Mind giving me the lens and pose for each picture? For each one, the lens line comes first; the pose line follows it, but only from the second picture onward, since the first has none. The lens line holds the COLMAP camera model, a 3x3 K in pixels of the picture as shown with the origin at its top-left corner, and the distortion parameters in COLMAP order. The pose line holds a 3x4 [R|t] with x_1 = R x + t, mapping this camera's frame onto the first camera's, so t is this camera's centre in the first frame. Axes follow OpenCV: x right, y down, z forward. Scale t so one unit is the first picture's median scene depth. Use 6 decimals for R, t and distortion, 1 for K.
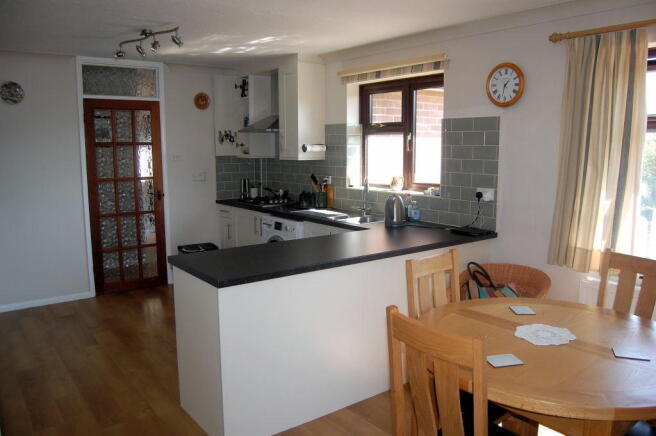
lens RADIAL K [[522.6, 0, 329.3], [0, 522.6, 219.1], [0, 0, 1]] dist [-0.080955, 0.037087]
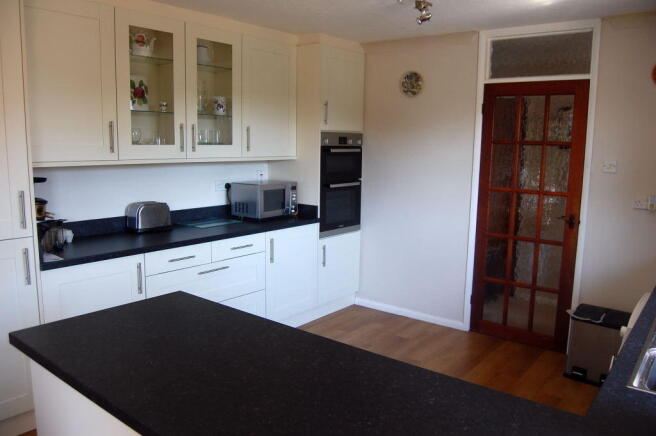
lens RADIAL K [[522.6, 0, 328.2], [0, 522.6, 216.5], [0, 0, 1]] dist [-0.080955, 0.037087]
pose [[0.250979, 0.151537, -0.956058, 0.246632], [-0.149289, 0.981913, 0.116444, -0.090250], [0.956411, 0.113504, 0.269063, 0.568213]]
